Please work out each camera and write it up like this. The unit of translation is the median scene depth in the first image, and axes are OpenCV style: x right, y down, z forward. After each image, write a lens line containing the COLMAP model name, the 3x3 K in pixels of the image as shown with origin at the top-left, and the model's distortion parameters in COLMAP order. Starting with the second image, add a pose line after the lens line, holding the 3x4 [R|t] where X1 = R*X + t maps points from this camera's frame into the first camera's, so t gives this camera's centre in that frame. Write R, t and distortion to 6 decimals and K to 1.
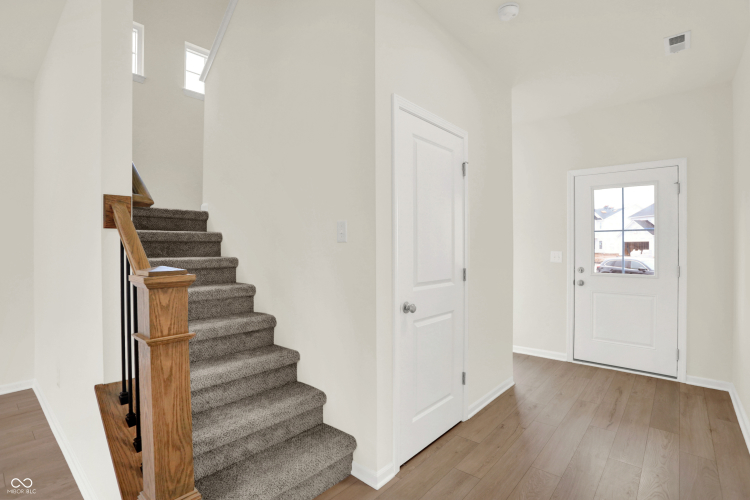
lens RADIAL K [[370.6, 0, 371.0], [0, 370.6, 249.8], [0, 0, 1]] dist [-0.070843, 0.027652]
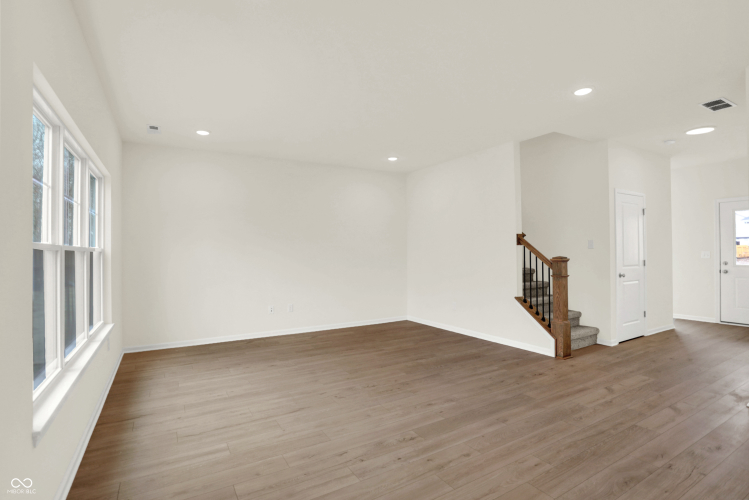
lens RADIAL K [[370.1, 0, 370.5], [0, 370.1, 249.8], [0, 0, 1]] dist [-0.070843, 0.027652]
pose [[0.946039, -0.012049, -0.323829, -0.721379], [0.009035, 0.999901, -0.010809, 0.002904], [0.323927, 0.007300, 0.946054, -1.832316]]
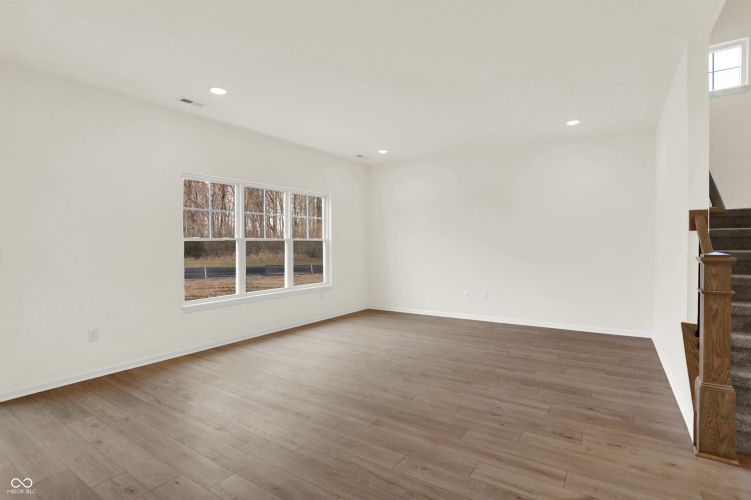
lens RADIAL K [[371.1, 0, 371.5], [0, 371.1, 249.8], [0, 0, 1]] dist [-0.070843, 0.027652]
pose [[0.130583, 0.020573, -0.991224, 0.570075], [-0.002526, 0.999788, 0.020418, 0.000594], [0.991434, -0.000162, 0.130608, -0.550915]]
